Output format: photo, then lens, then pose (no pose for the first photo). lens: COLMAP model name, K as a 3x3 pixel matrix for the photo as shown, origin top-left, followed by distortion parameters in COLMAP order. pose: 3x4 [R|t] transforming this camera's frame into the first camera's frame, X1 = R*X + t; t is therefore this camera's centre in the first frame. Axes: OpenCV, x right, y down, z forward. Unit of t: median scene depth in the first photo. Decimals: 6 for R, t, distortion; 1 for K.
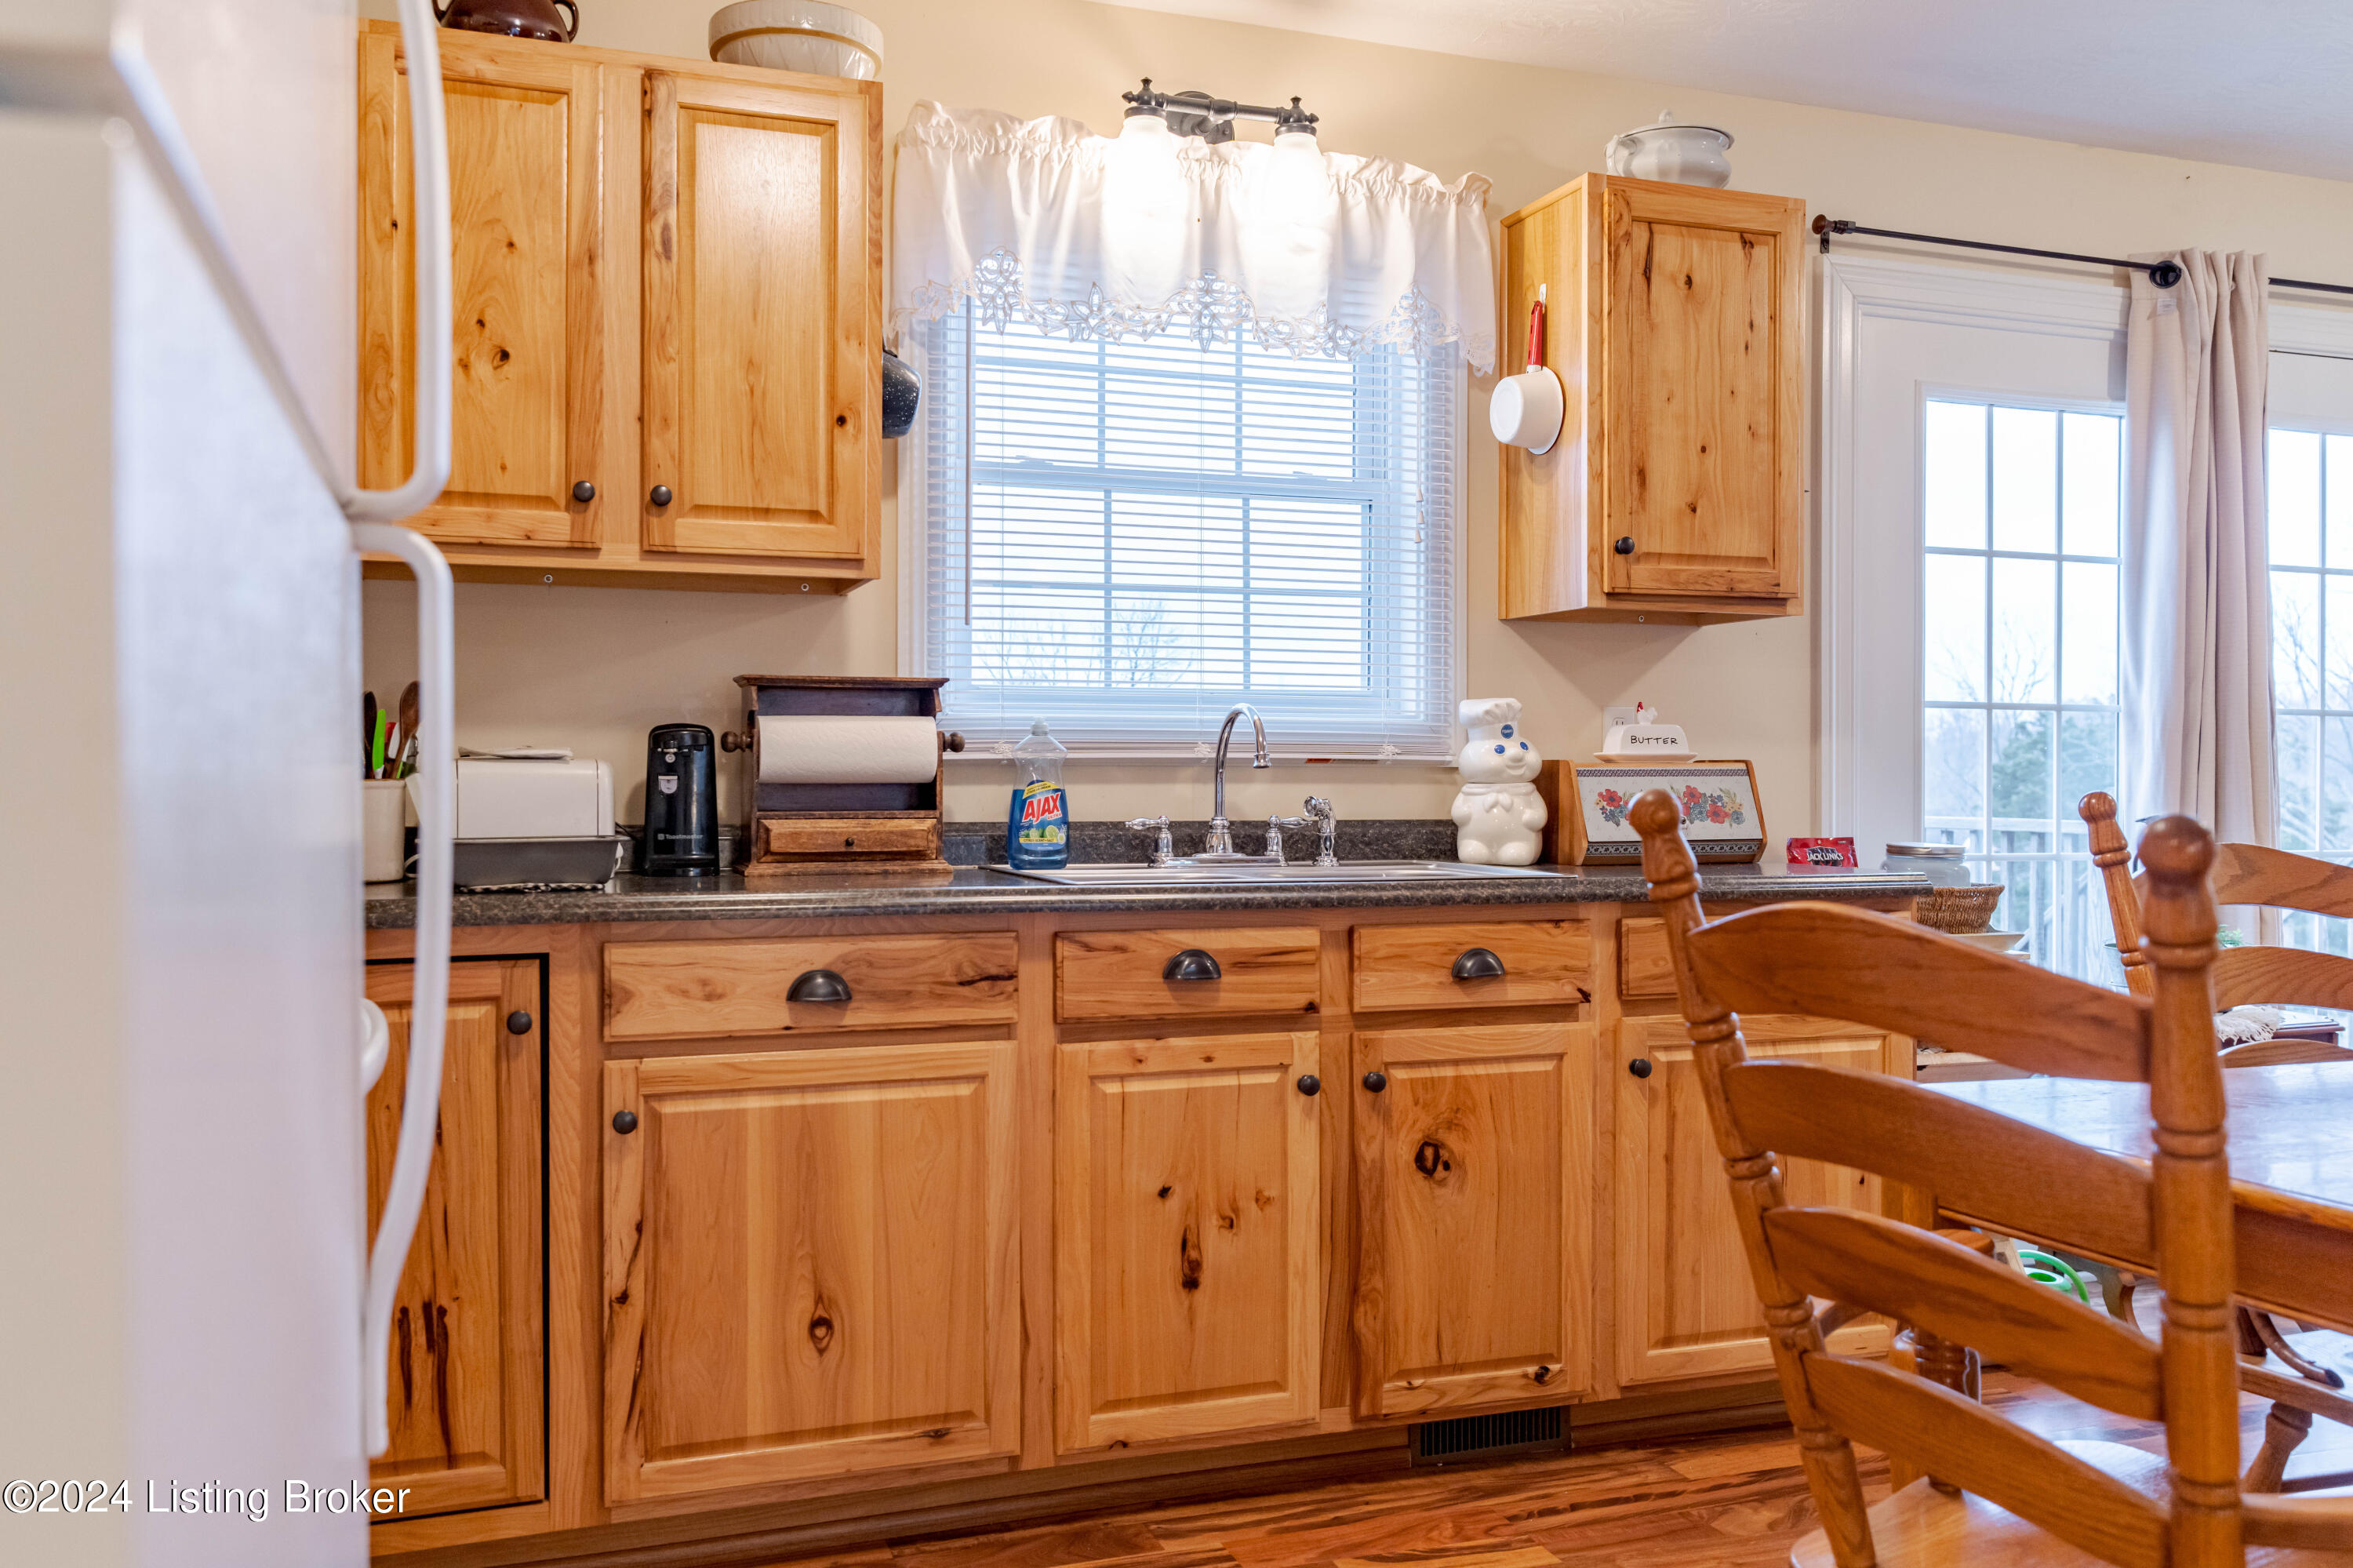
lens RADIAL K [[1886.4, 0, 1173.1], [0, 1886.4, 778.3], [0, 0, 1]] dist [0.002285, -0.002721]
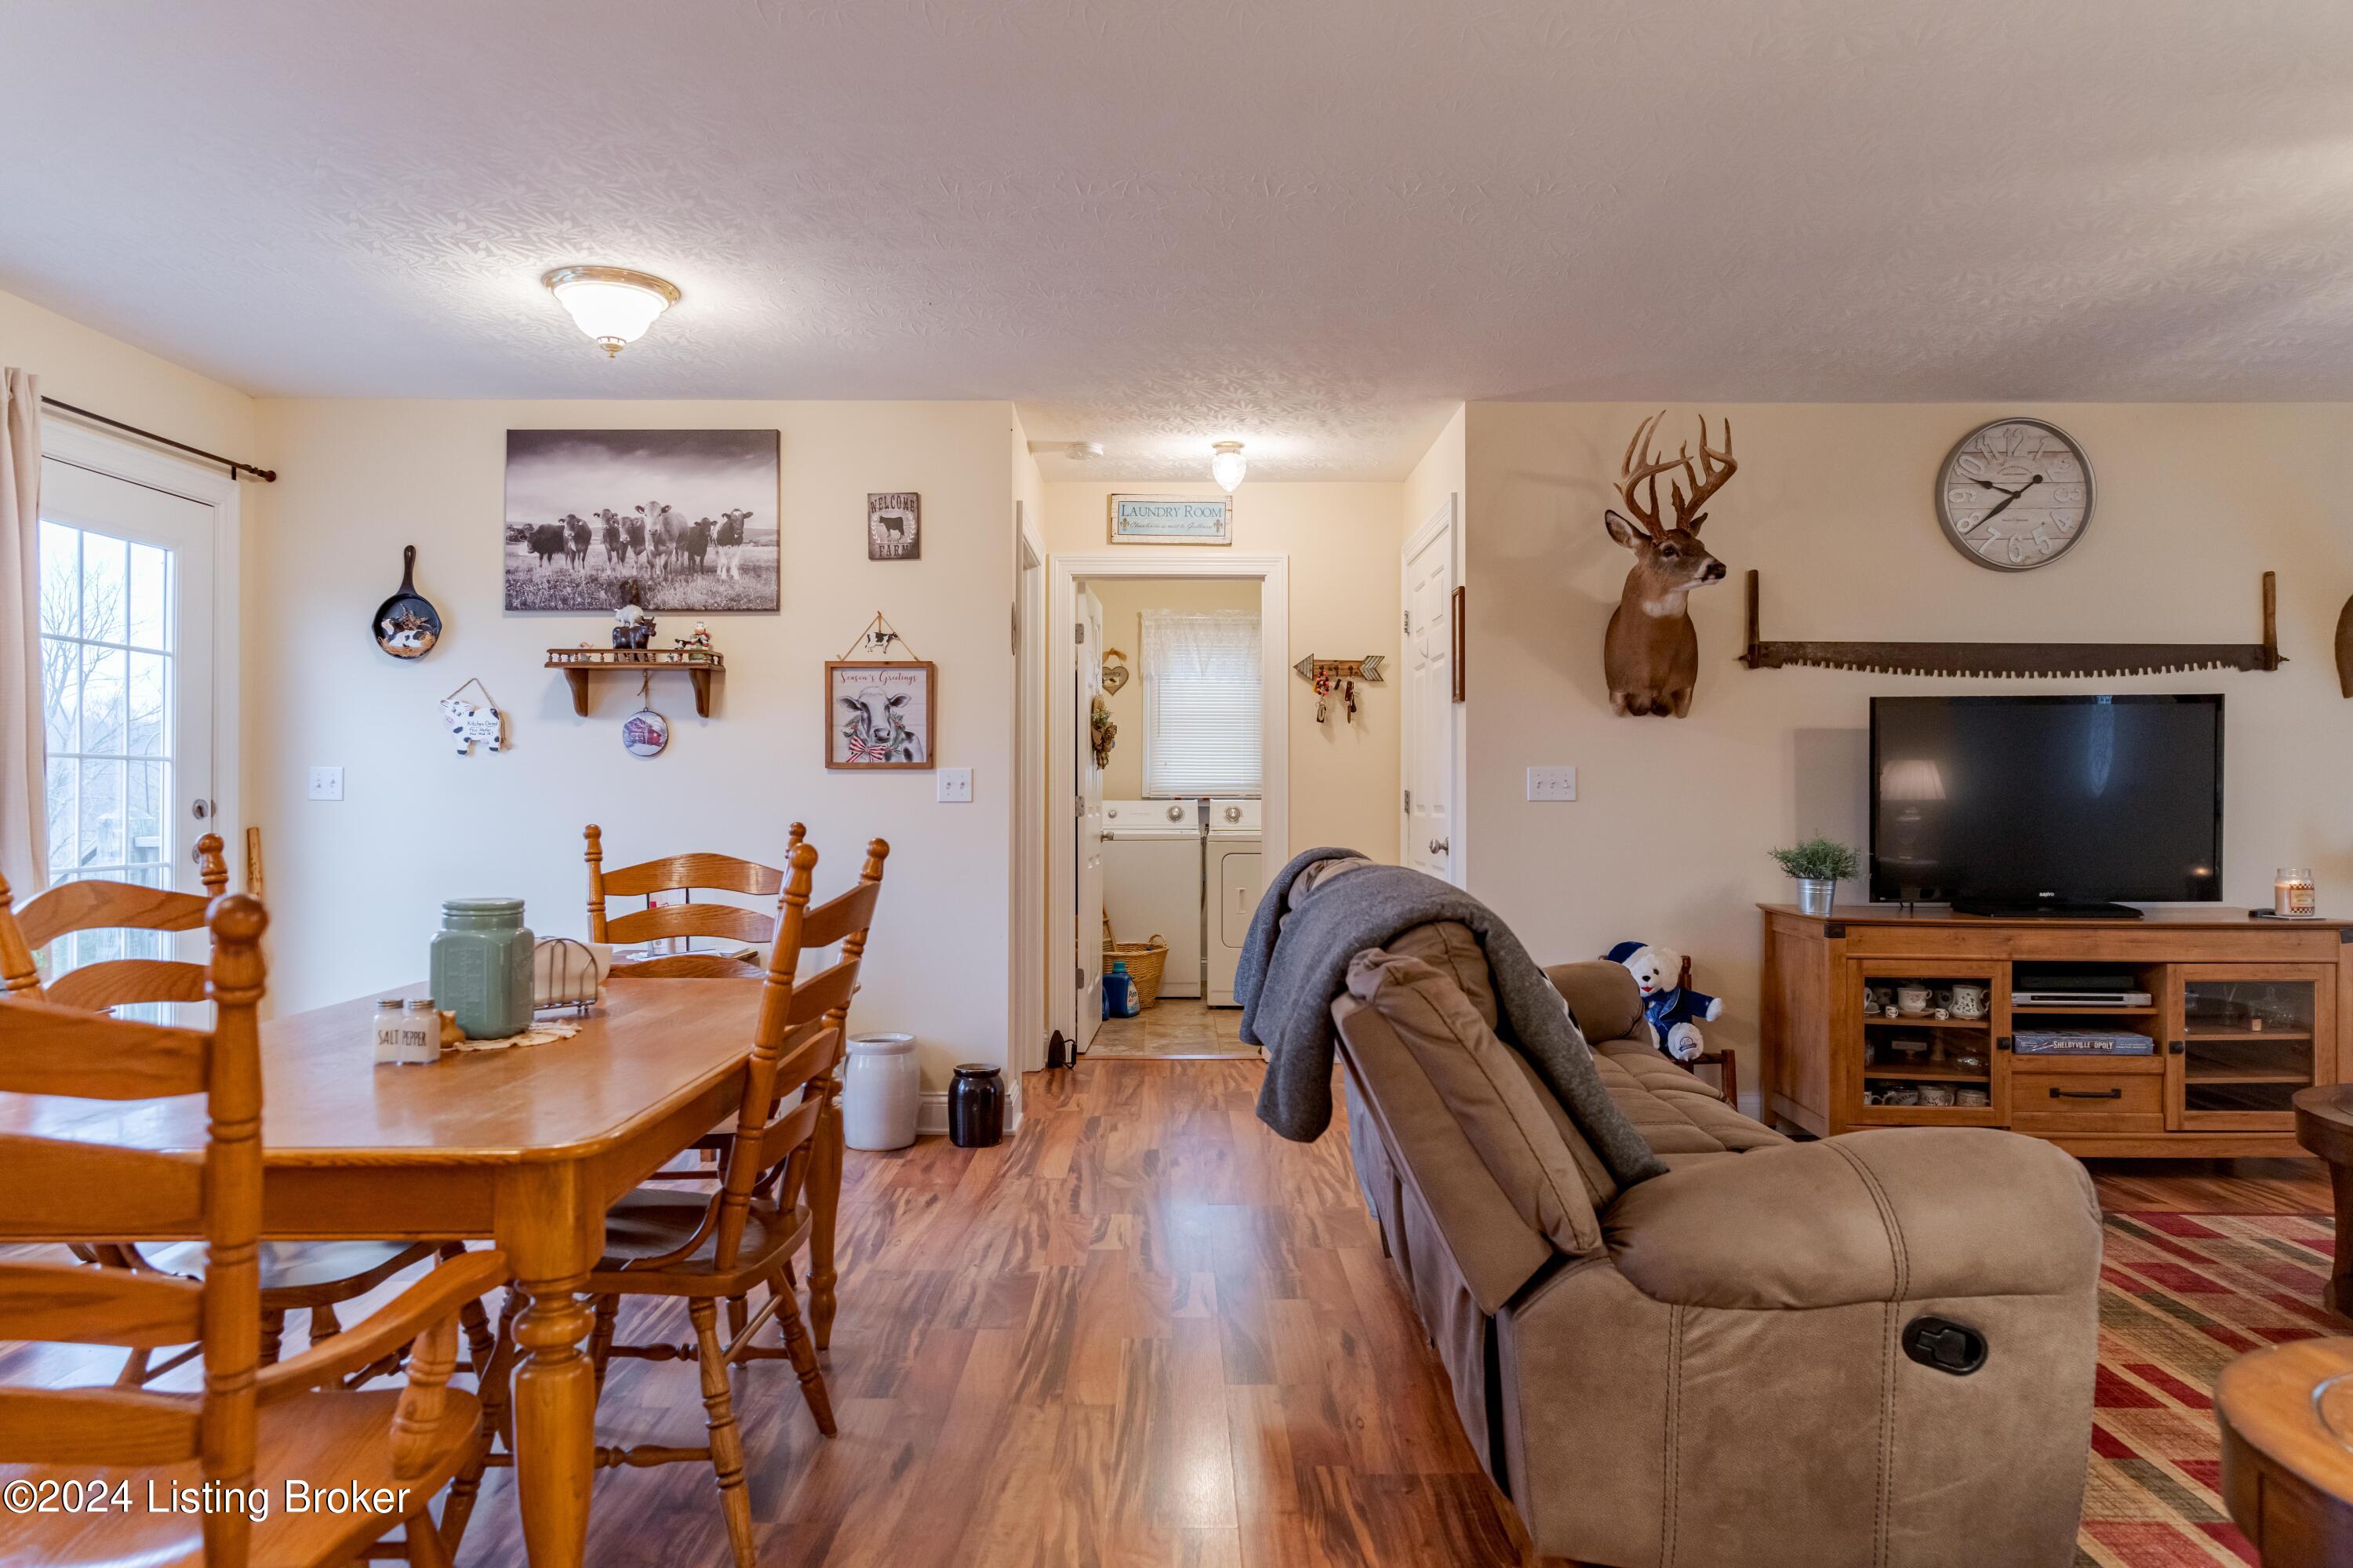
lens RADIAL K [[1465.9, 0, 1172.9], [0, 1465.9, 792.1], [0, 0, 1]] dist [0.002434, 0.001505]
pose [[0.341065, -0.000827, 0.940039, -0.235635], [-0.000976, 0.999999, 0.001233, -0.055381], [-0.940039, -0.001338, 0.341064, -0.007964]]
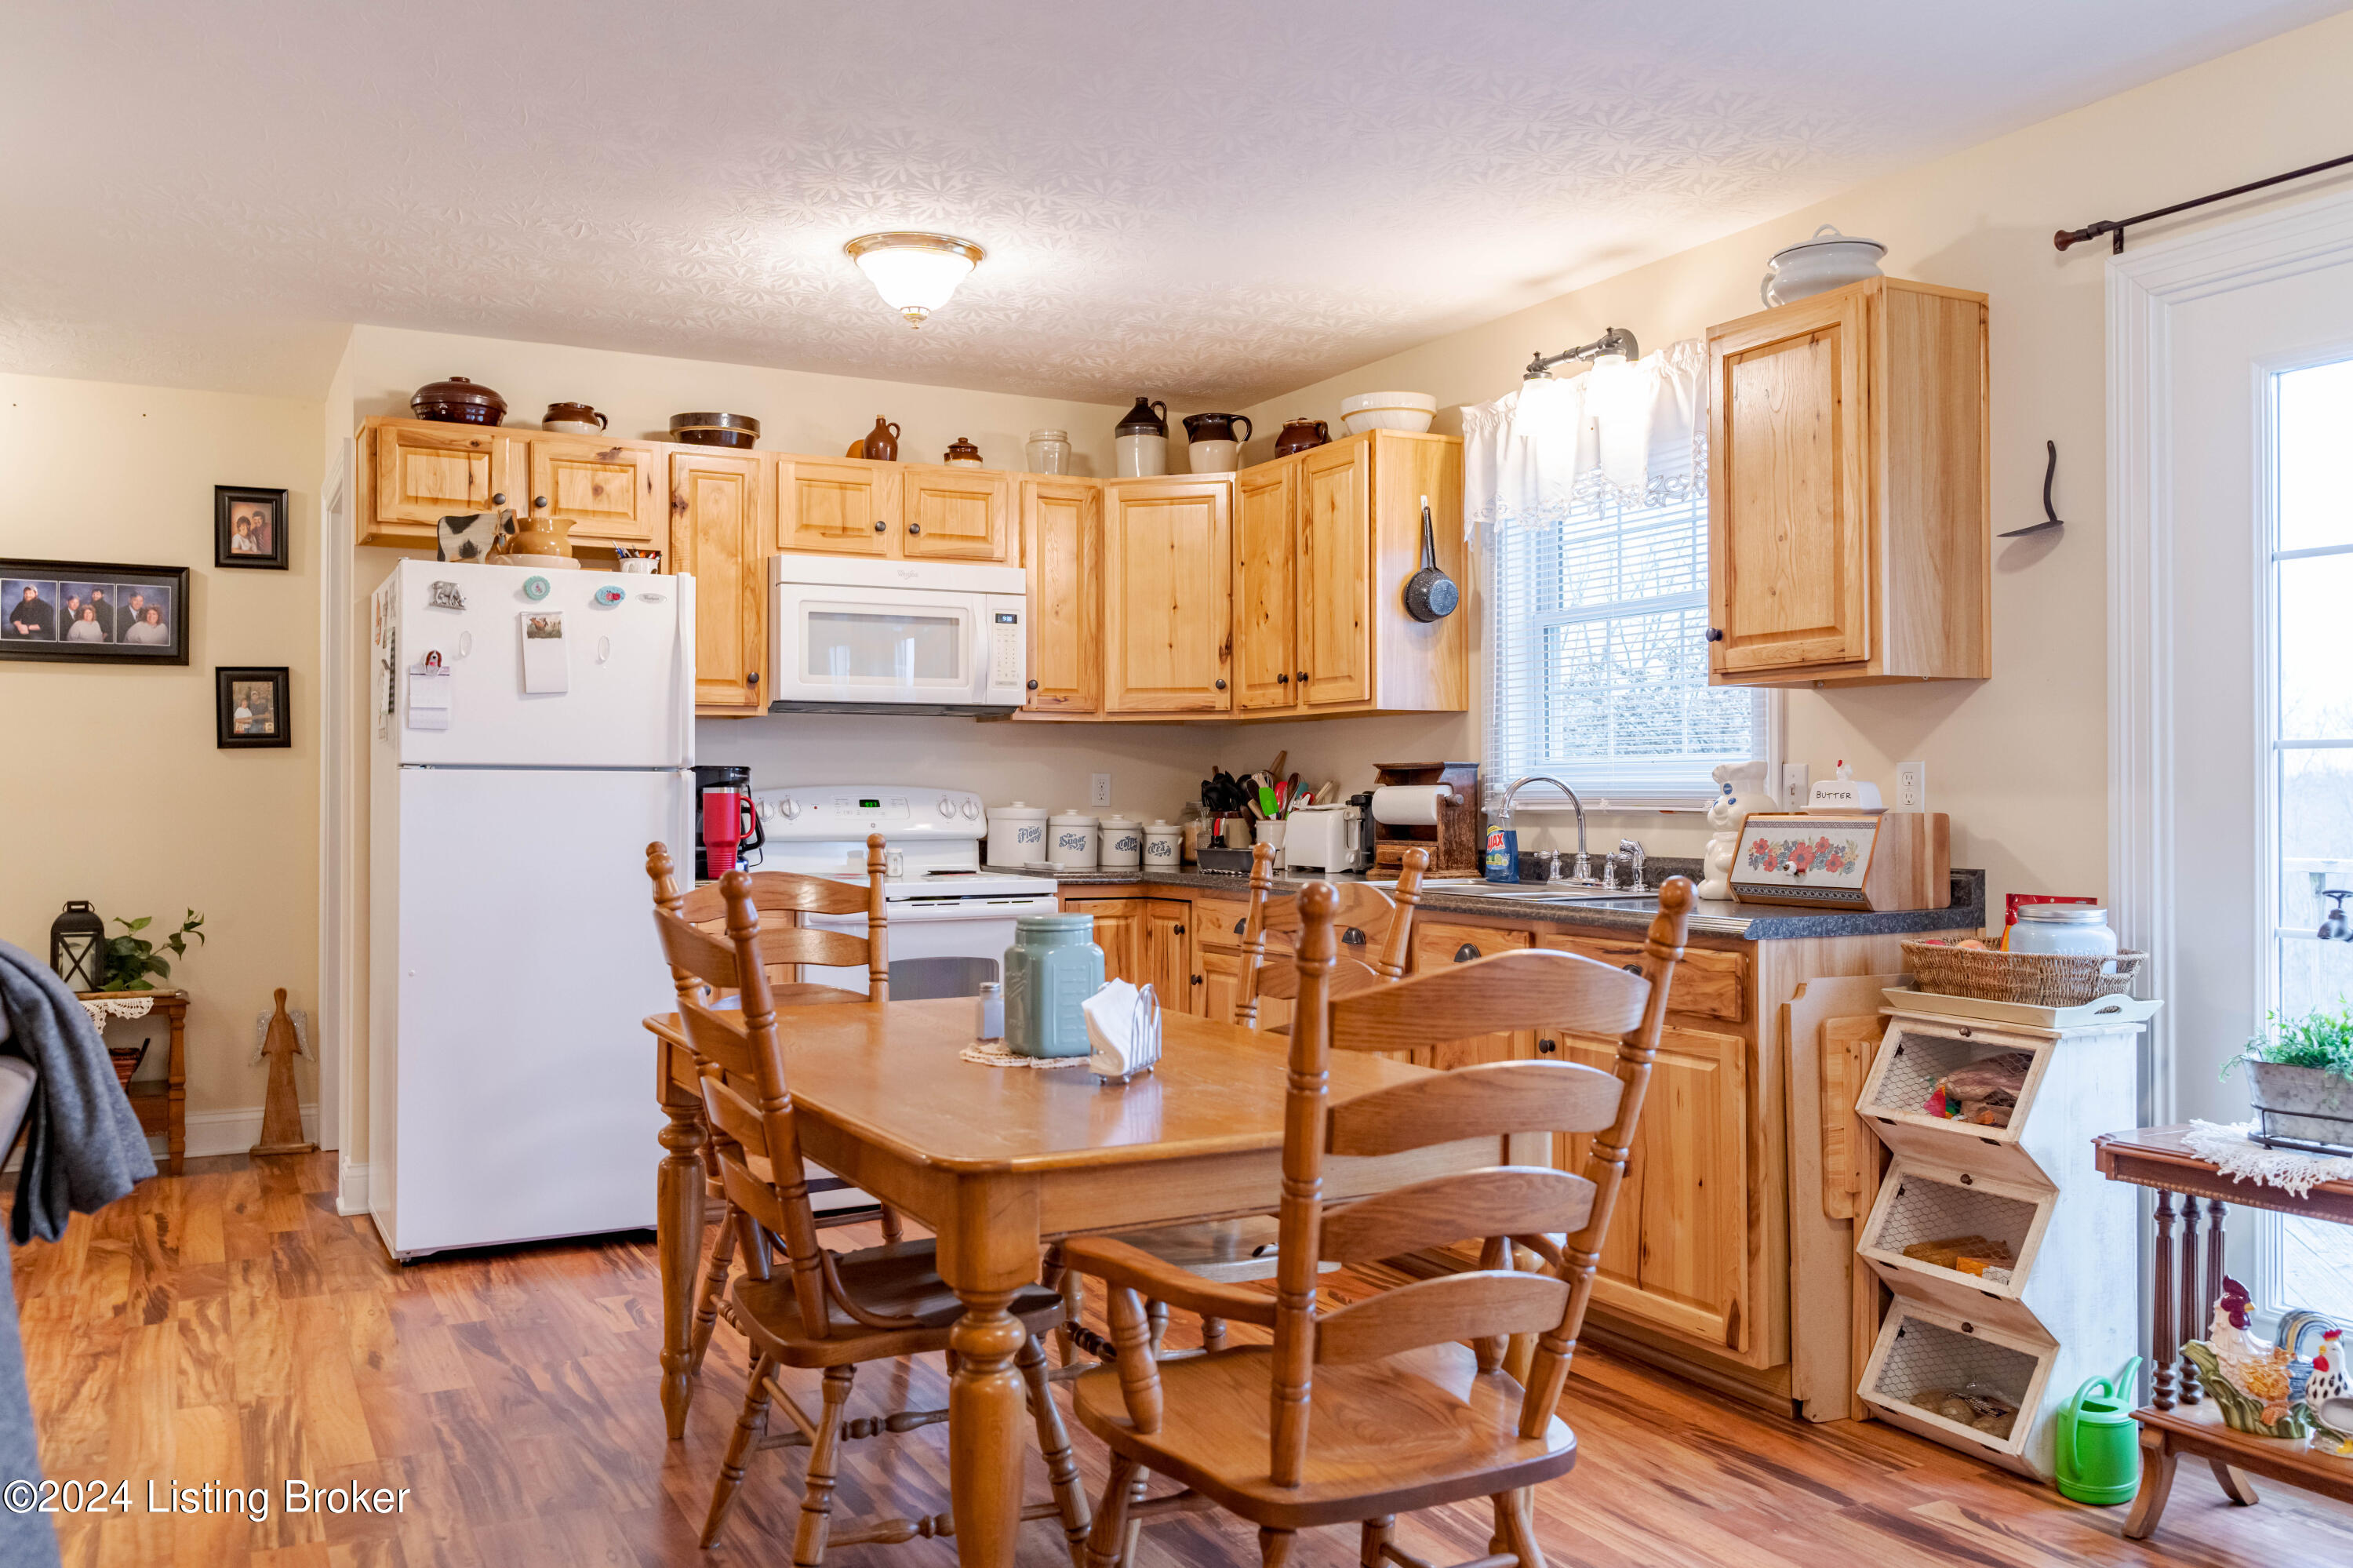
lens RADIAL K [[1886.4, 0, 1174.3], [0, 1886.4, 791.4], [0, 0, 1]] dist [0.002285, -0.002721]
pose [[0.139940, -0.003502, -0.990154, 1.287832], [0.001583, 0.999993, -0.003314, -0.019217], [0.990159, -0.001104, 0.139944, 0.464705]]
